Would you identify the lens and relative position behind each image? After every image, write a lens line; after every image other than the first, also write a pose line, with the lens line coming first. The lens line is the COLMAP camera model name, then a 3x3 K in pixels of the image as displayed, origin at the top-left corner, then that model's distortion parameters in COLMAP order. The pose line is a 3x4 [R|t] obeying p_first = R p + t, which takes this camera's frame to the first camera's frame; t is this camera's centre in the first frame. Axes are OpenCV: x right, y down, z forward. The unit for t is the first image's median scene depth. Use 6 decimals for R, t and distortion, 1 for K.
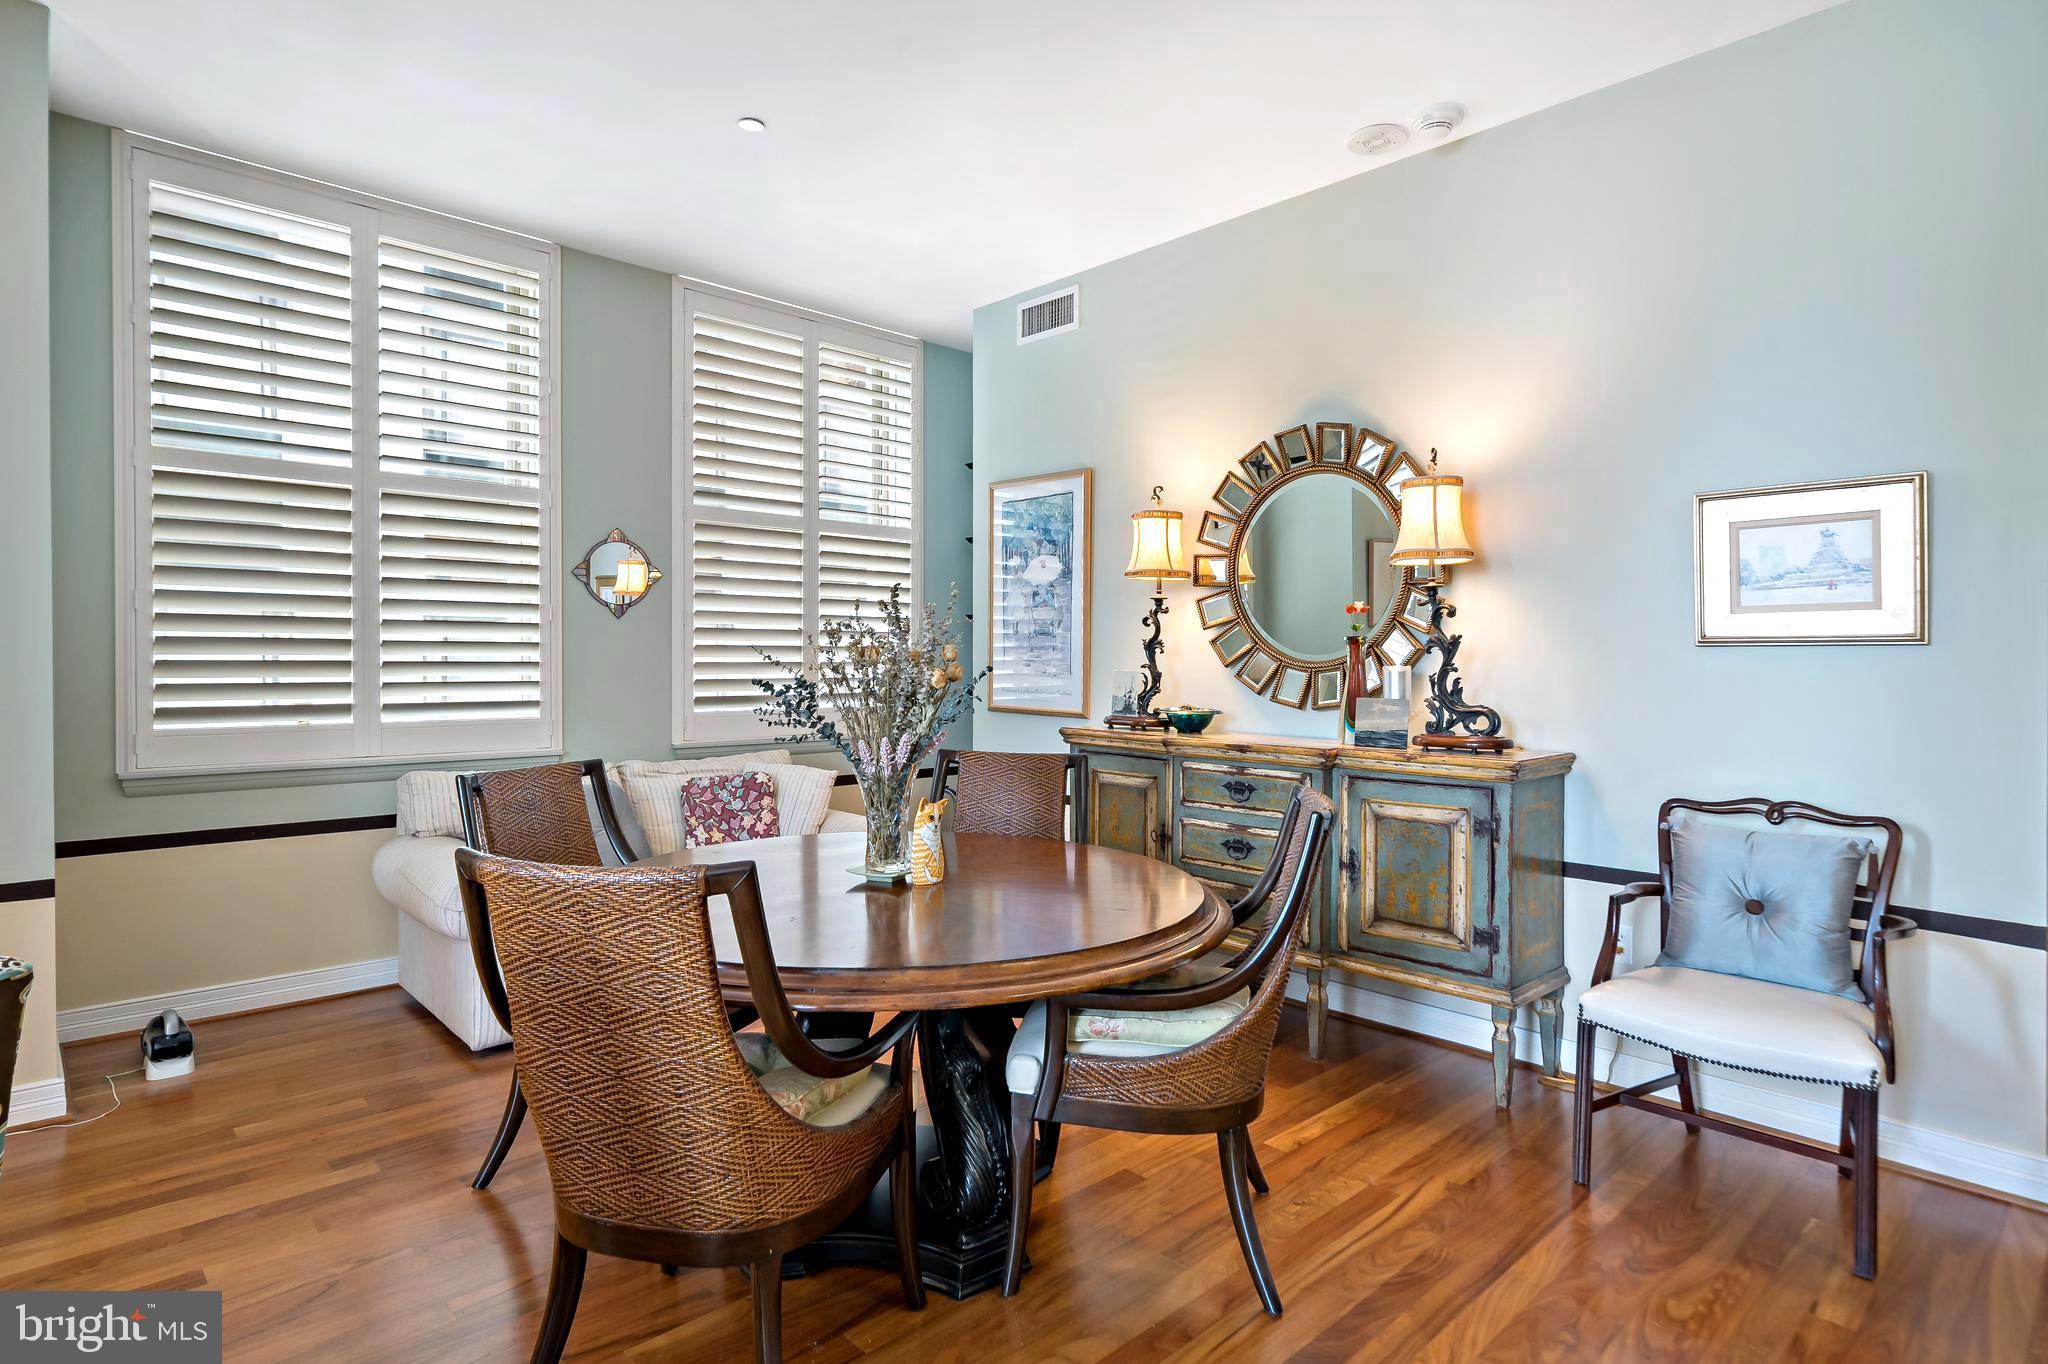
lens RADIAL K [[1093.2, 0, 1028.3], [0, 1093.2, 650.7], [0, 0, 1]] dist [0.001056, 0.001379]
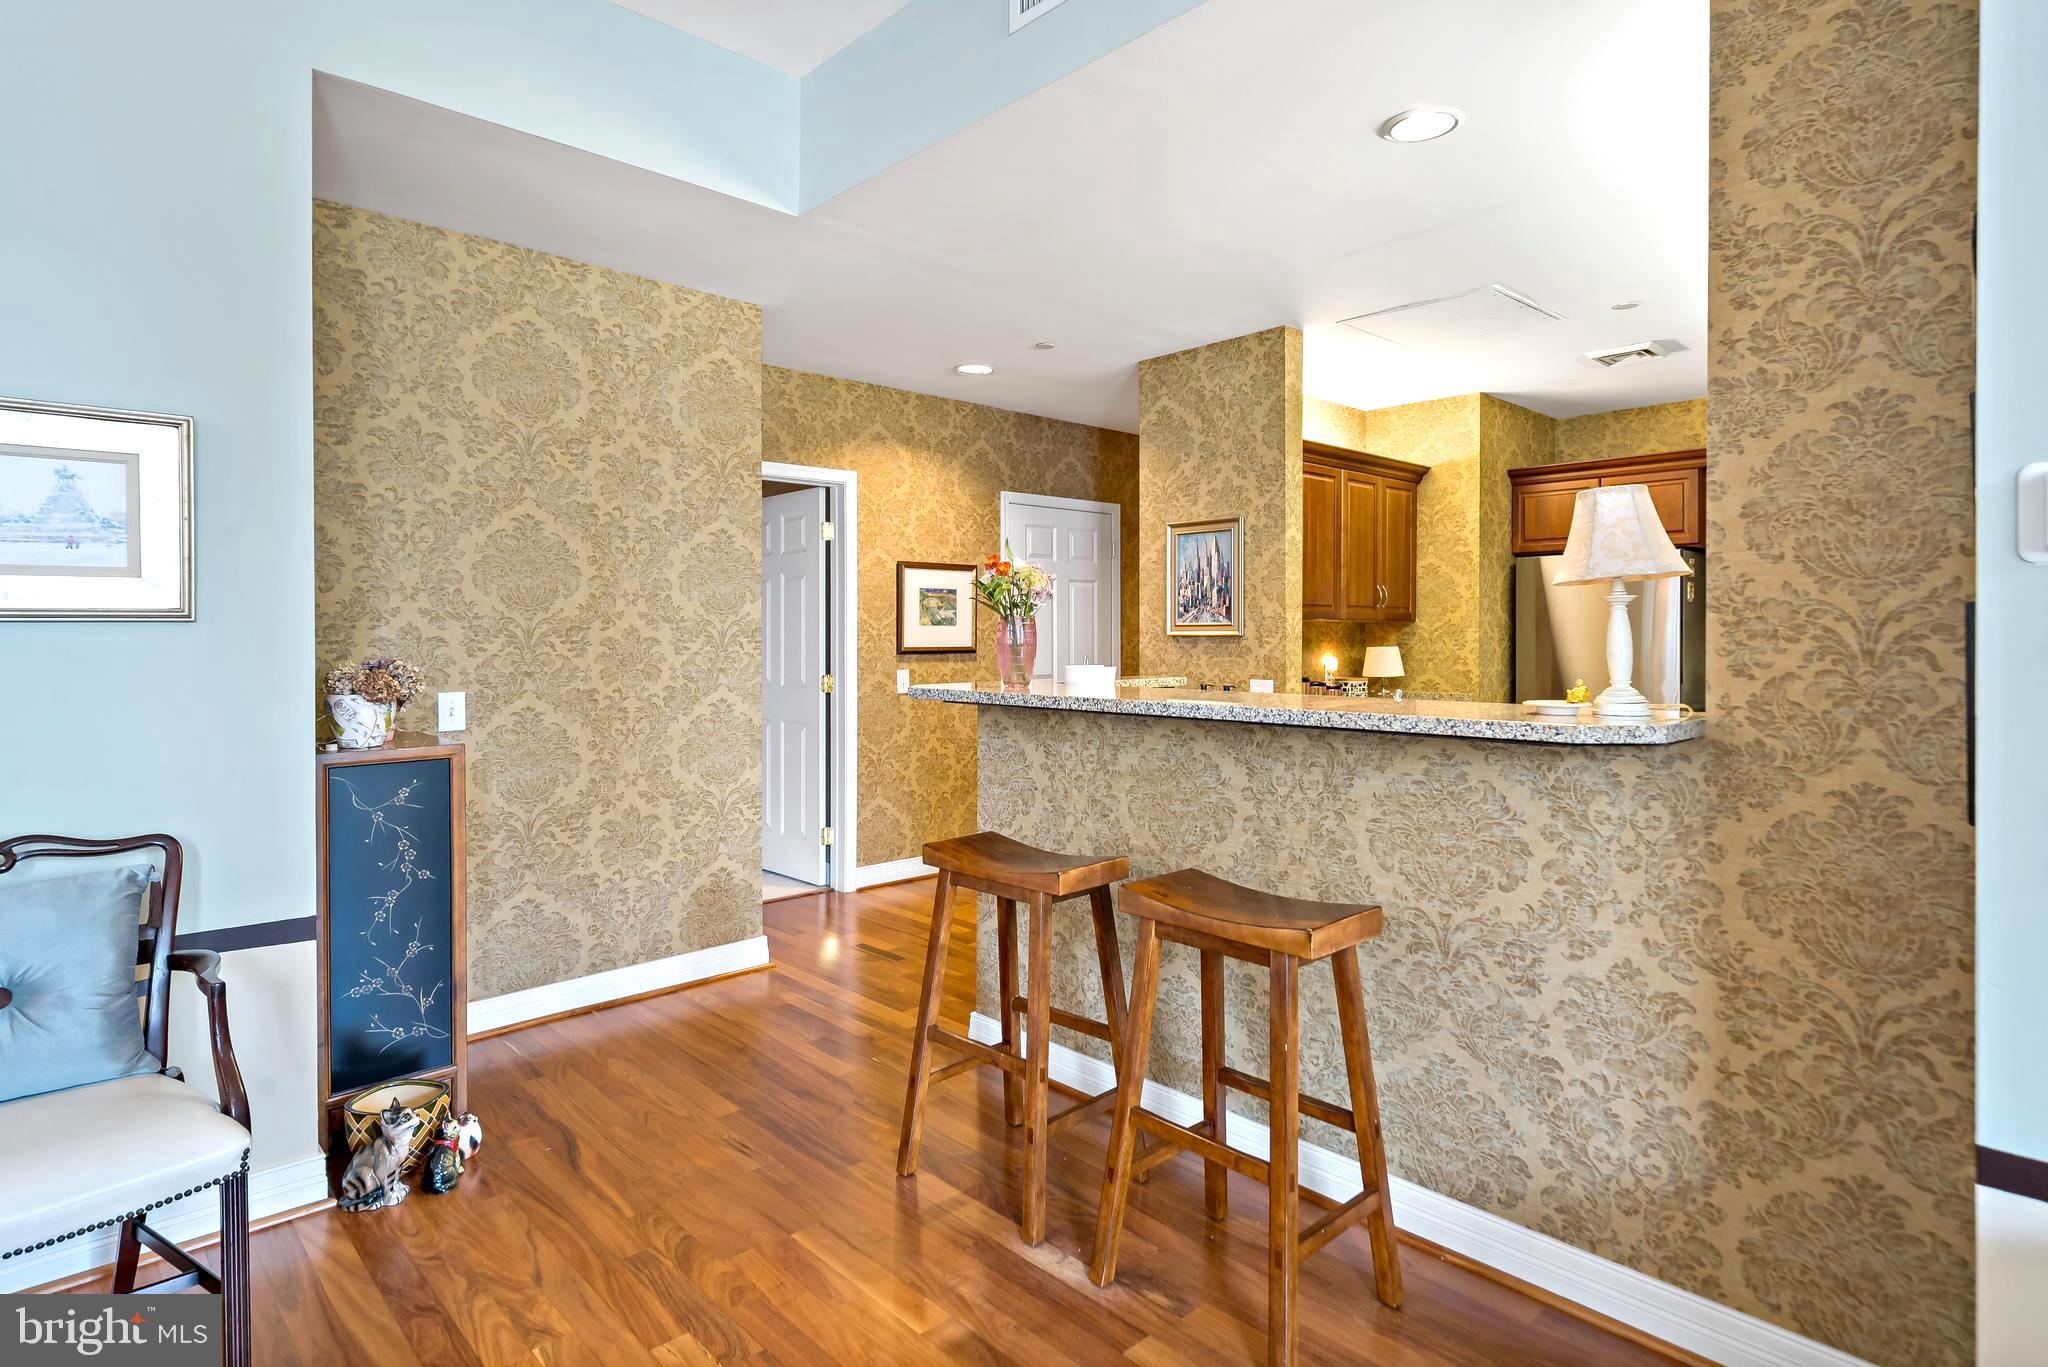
lens RADIAL K [[1076.4, 0, 1025.0], [0, 1076.4, 632.3], [0, 0, 1]] dist [0.000755, -0.000197]
pose [[-0.011358, -0.002366, 0.999933, -0.021284], [-0.000457, 0.999997, 0.002361, 0.000499], [-0.999935, -0.000430, -0.011359, 0.313102]]
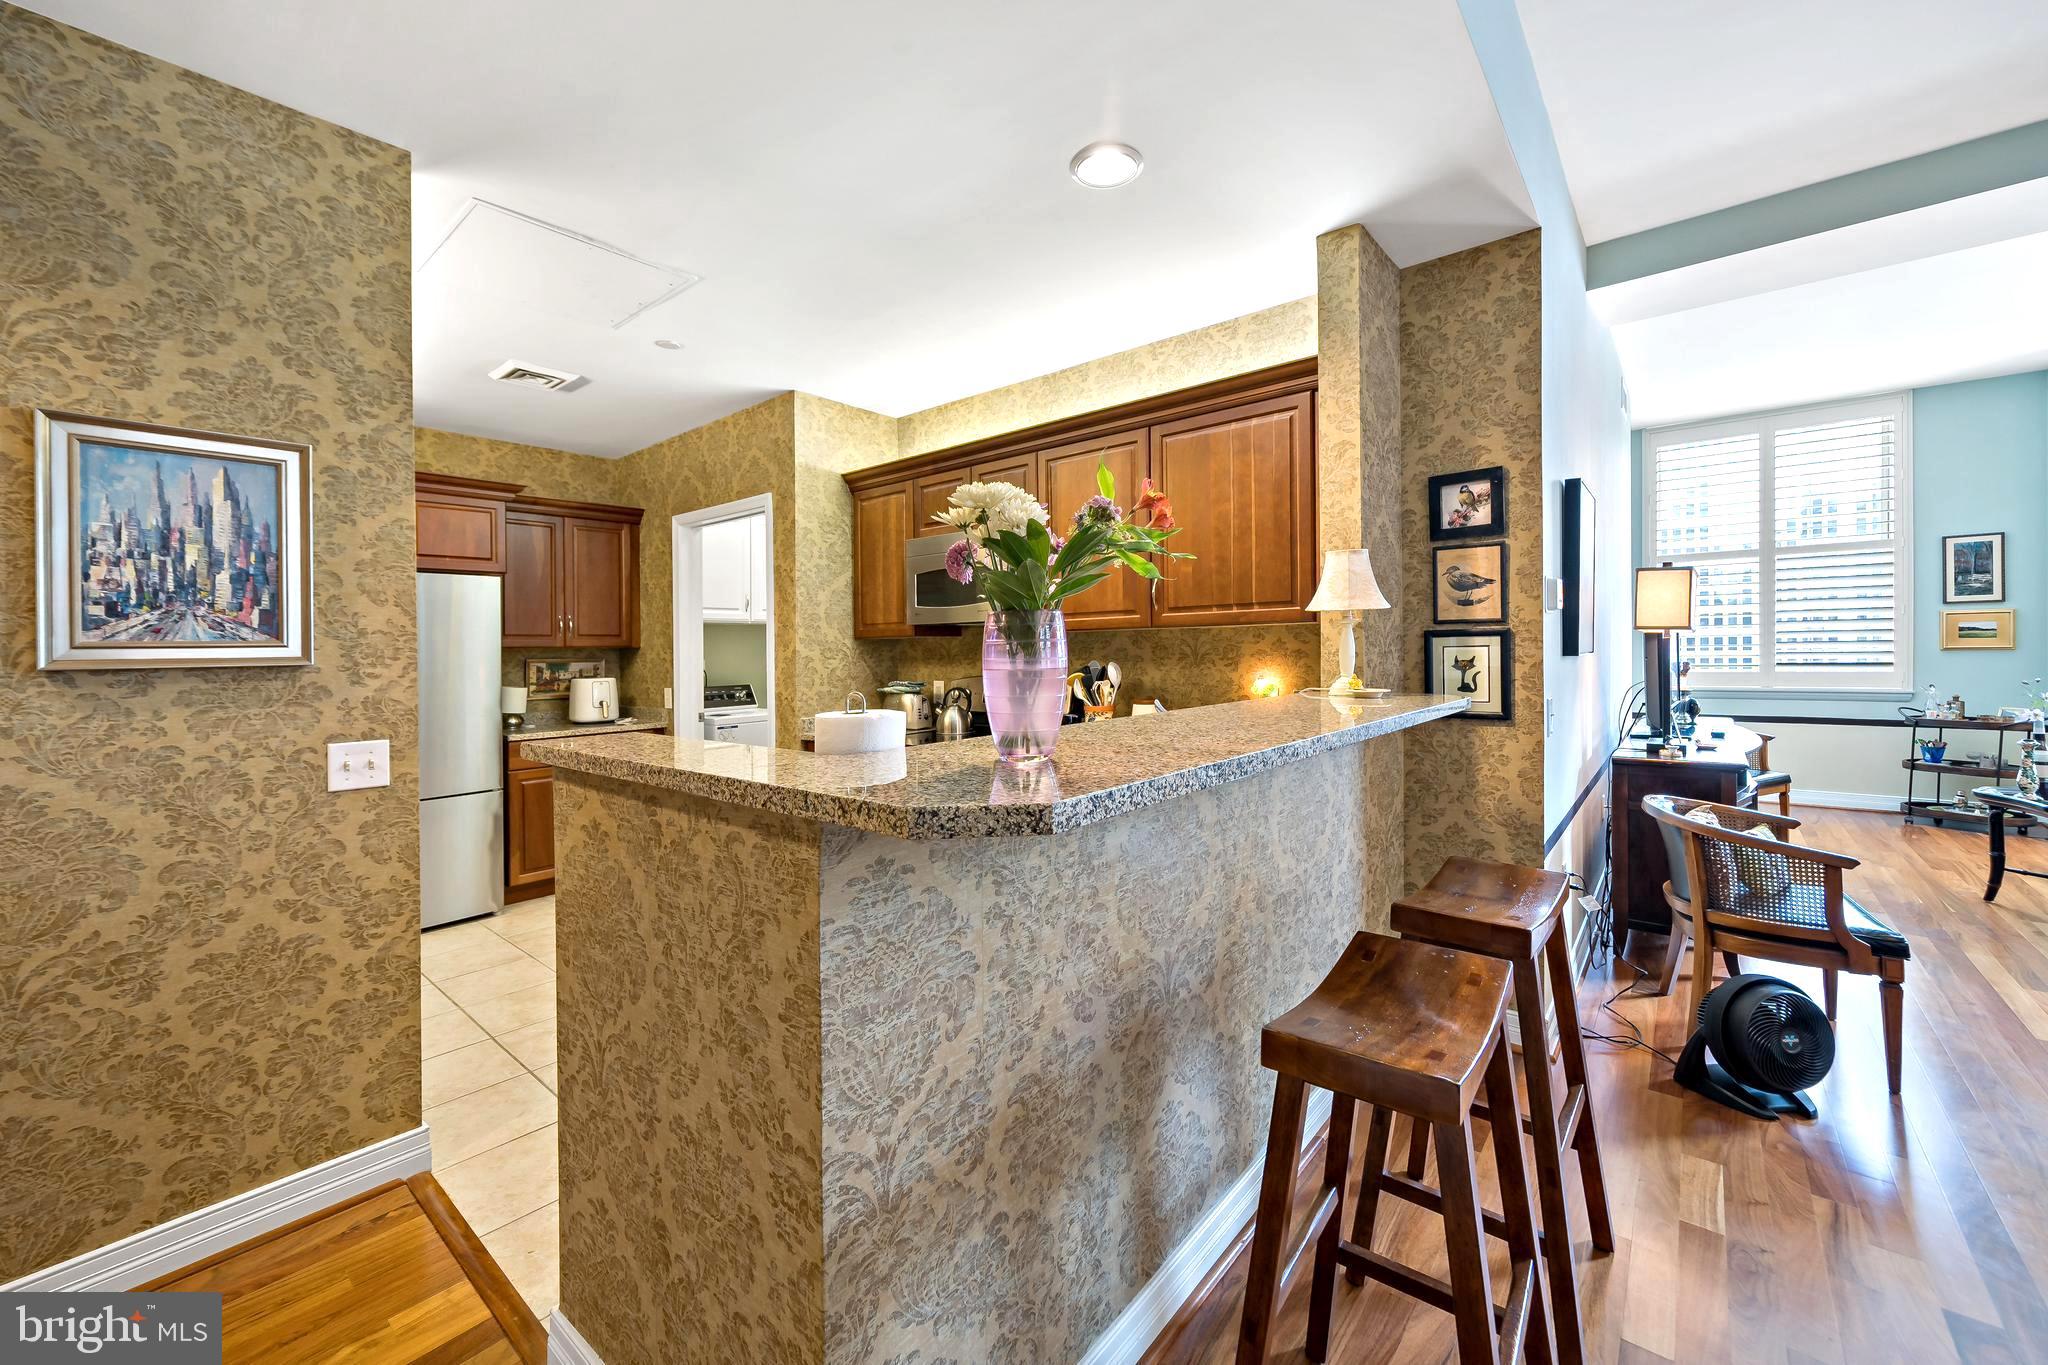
lens RADIAL K [[811.6, 0, 1022.6], [0, 811.6, 653.1], [0, 0, 1]] dist [0.001839, 0.000143]
pose [[-0.993414, 0.010719, -0.114081, 1.220749], [0.010787, 0.999942, 0.000019, 0.006333], [0.114075, -0.001211, -0.993471, 0.737316]]
